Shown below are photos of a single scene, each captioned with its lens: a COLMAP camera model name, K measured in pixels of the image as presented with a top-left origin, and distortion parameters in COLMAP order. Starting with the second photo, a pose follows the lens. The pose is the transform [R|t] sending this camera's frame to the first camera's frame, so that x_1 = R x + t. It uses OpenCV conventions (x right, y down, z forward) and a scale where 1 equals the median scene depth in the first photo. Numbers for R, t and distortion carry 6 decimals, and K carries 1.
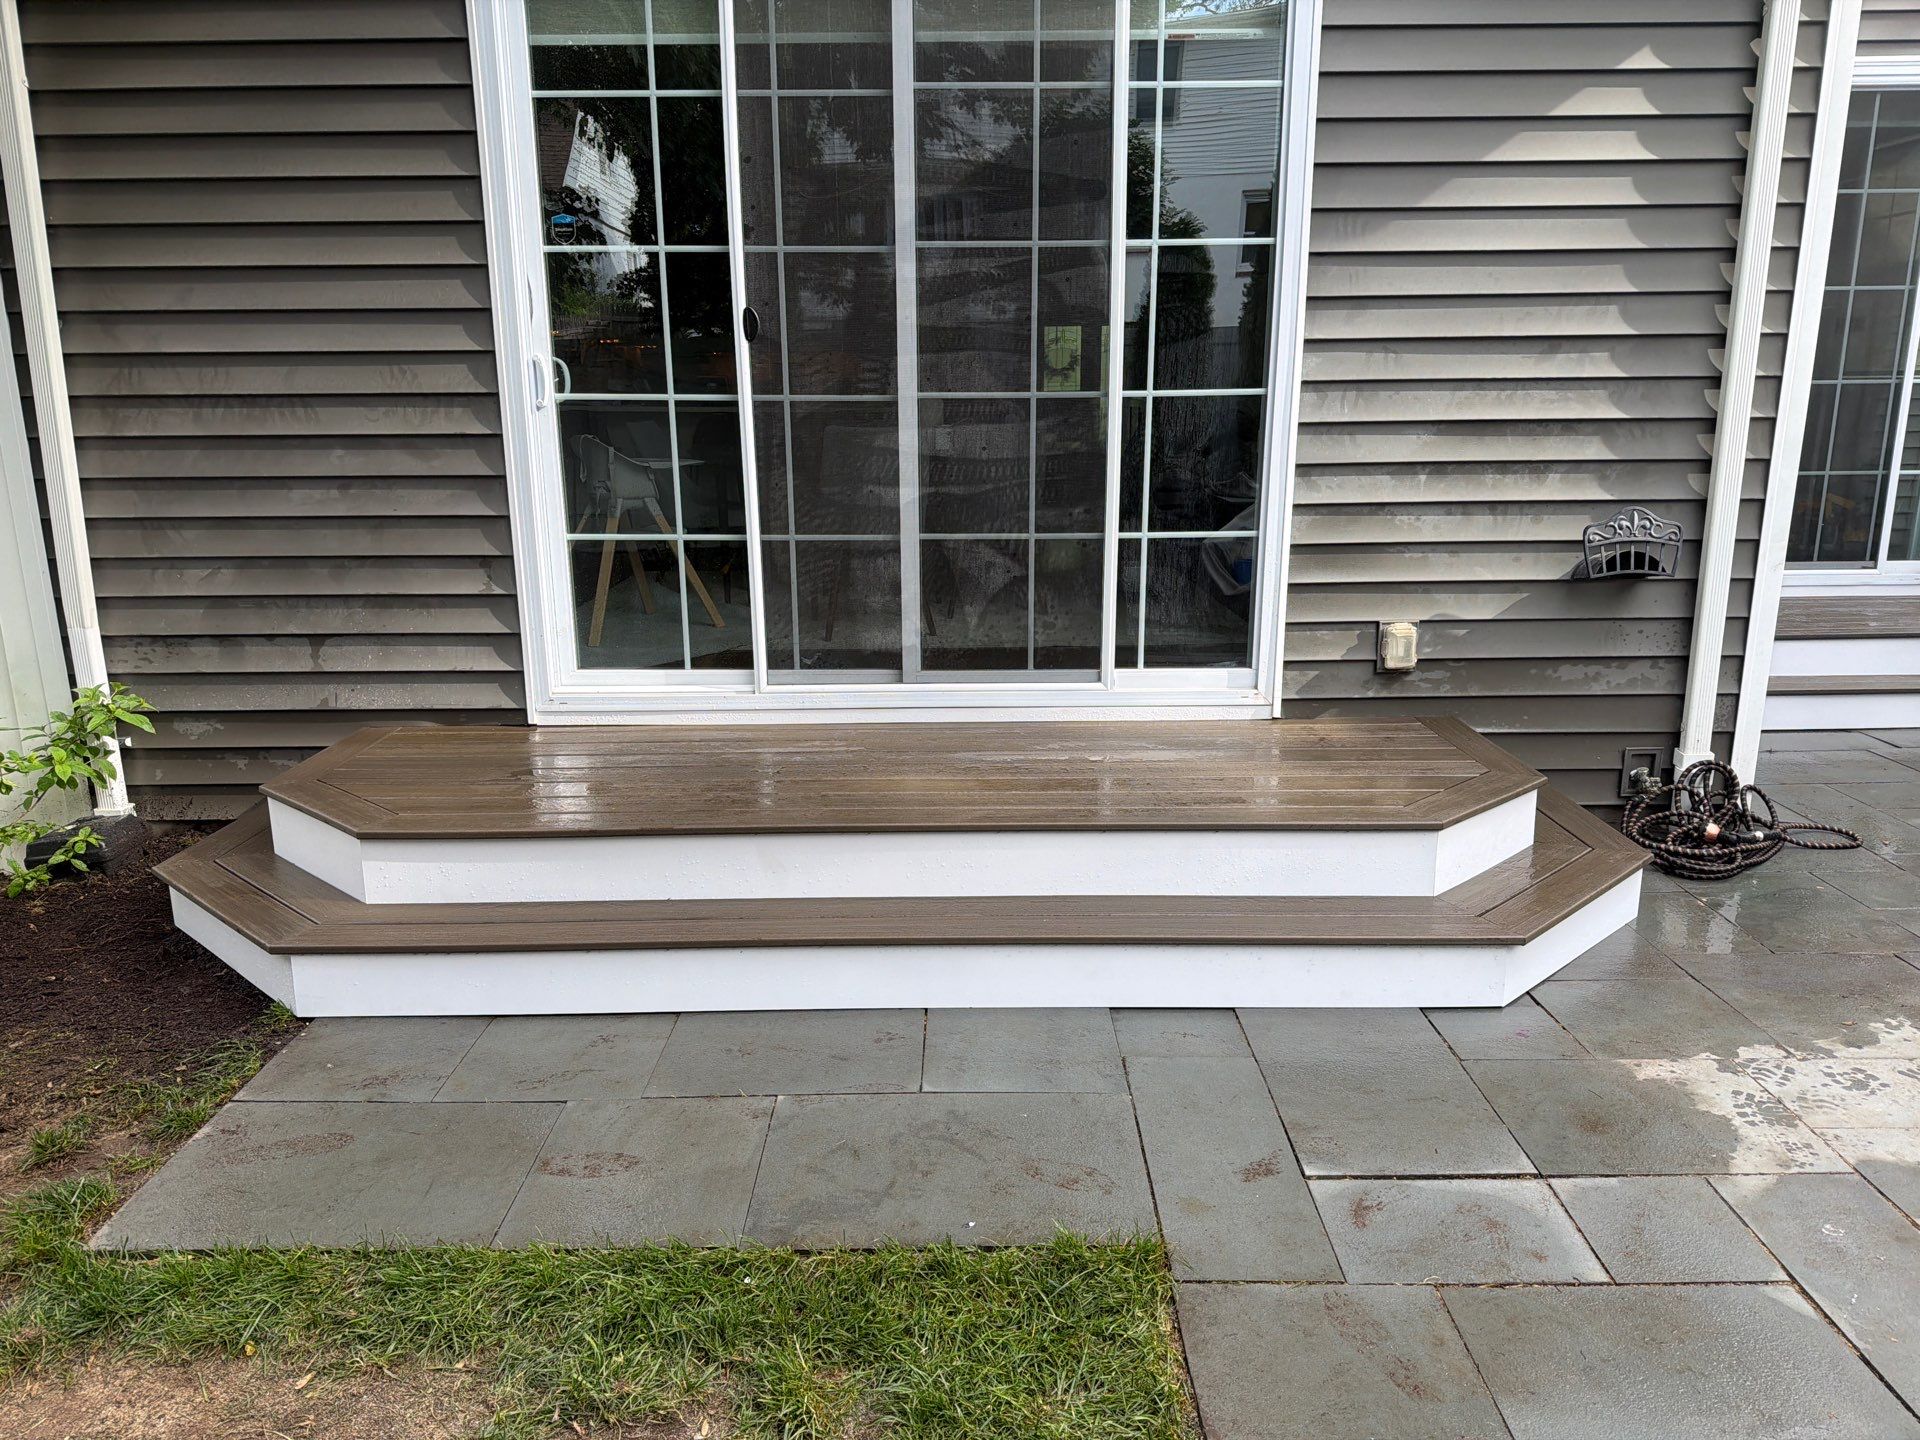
lens RADIAL K [[1379.1, 0, 936.2], [0, 1379.1, 695.5], [0, 0, 1]] dist [0.023507, -0.002255]
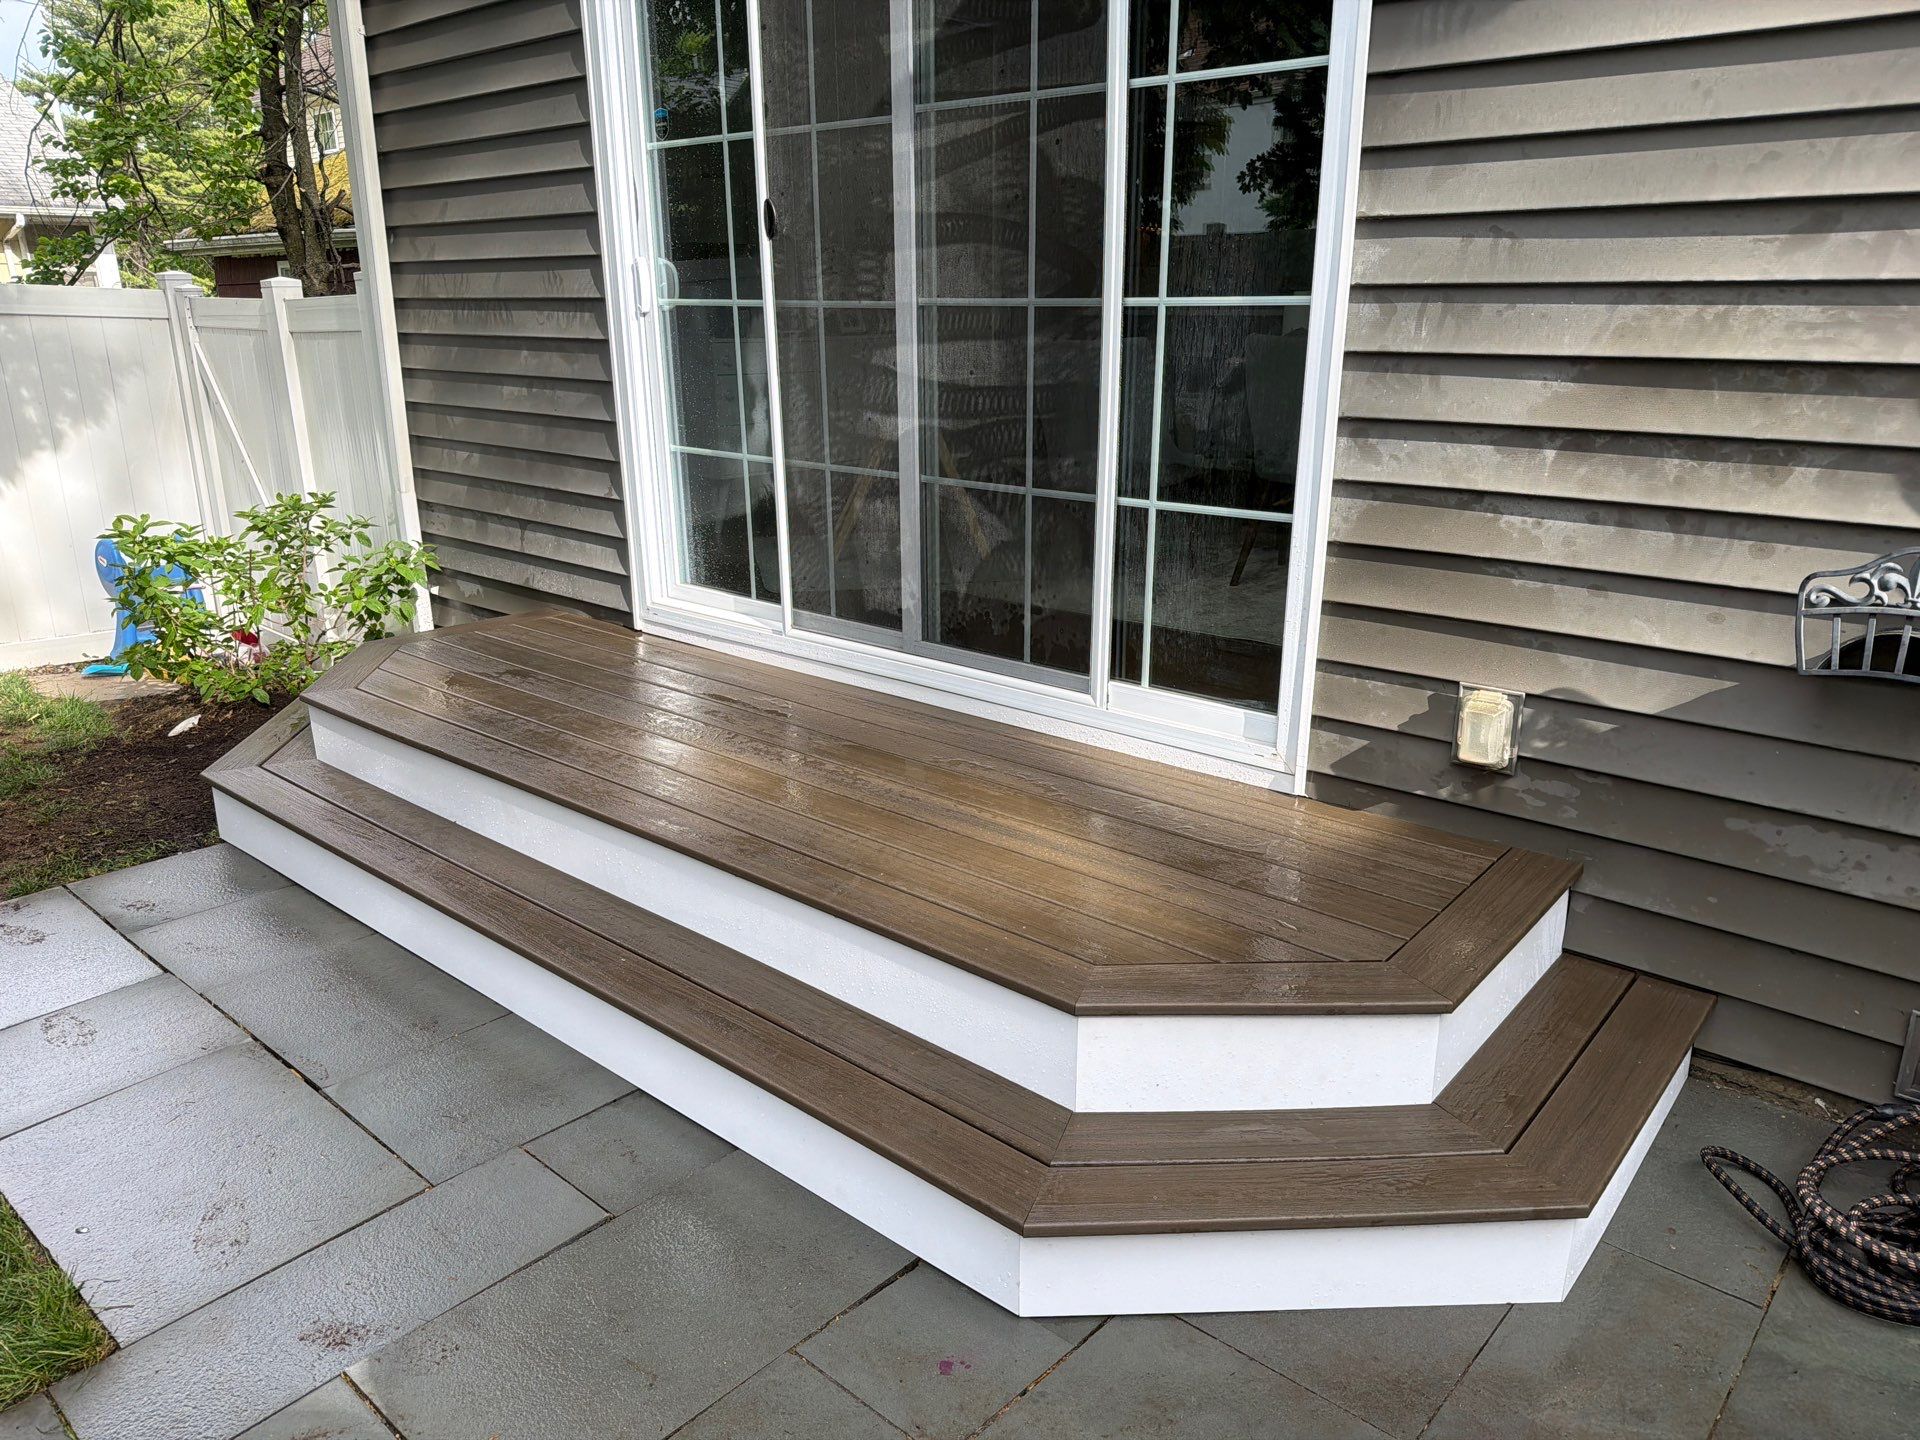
lens RADIAL K [[1330.8, 0, 960.0], [0, 1330.8, 720.0], [0, 0, 1]] dist [0.001577, -0.001924]
pose [[0.762573, 0.201398, -0.614753, 0.530333], [-0.154281, 0.979502, 0.129514, -0.081461], [0.628235, -0.003920, 0.778014, 0.402536]]
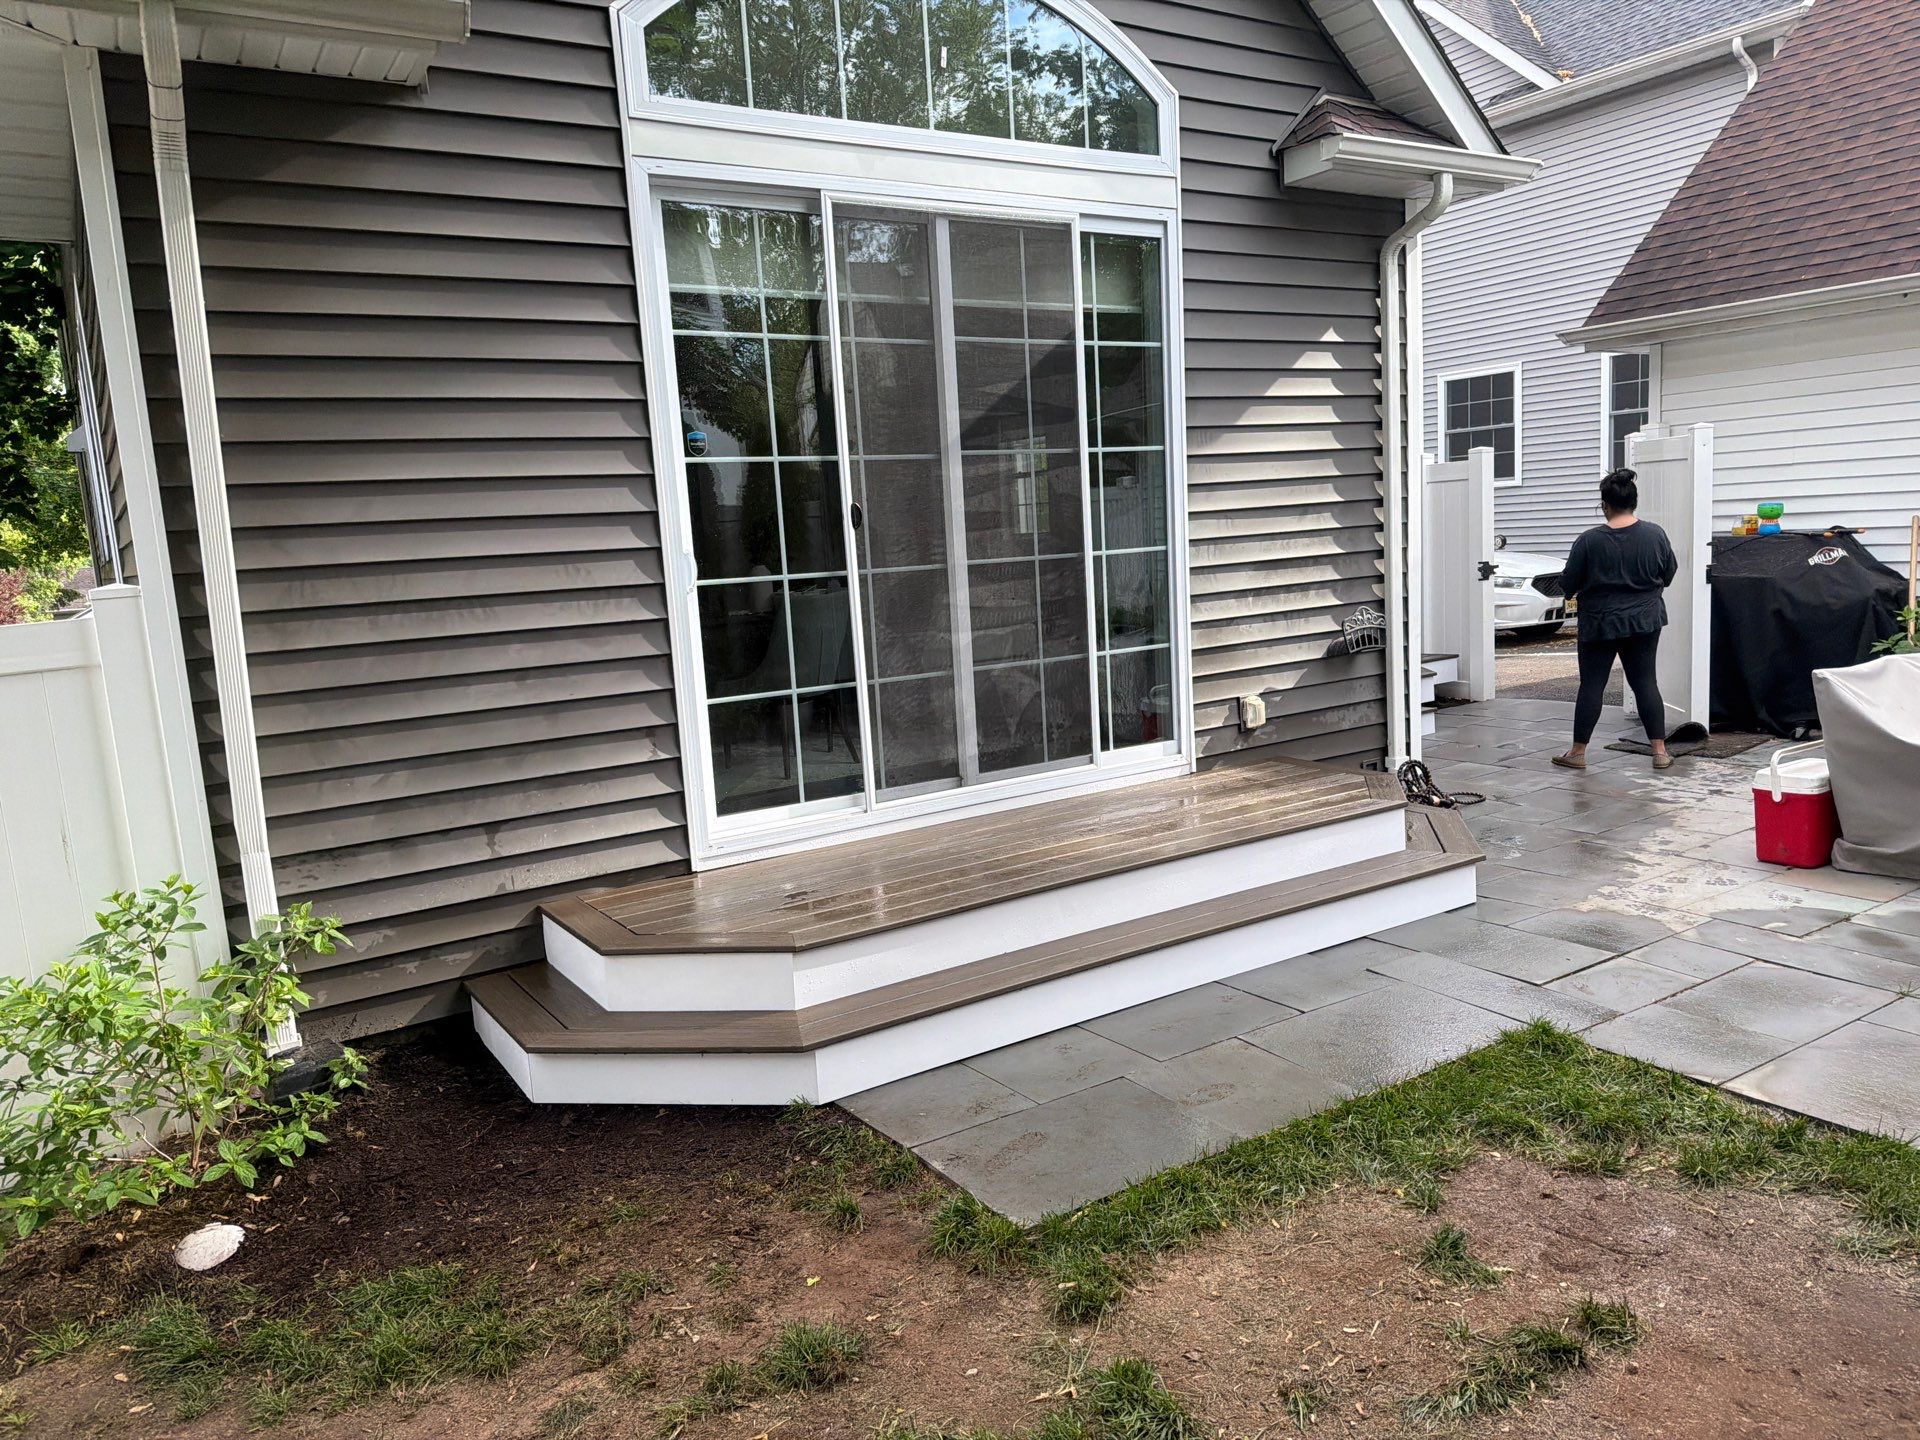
lens RADIAL K [[1378.3, 0, 960.0], [0, 1378.3, 720.0], [0, 0, 1]] dist [0.075688, 0.002644]
pose [[0.831409, -0.117391, 0.543119, -0.740358], [0.172038, 0.983784, -0.050720, -0.006509], [-0.528357, 0.135606, 0.838123, -0.071744]]
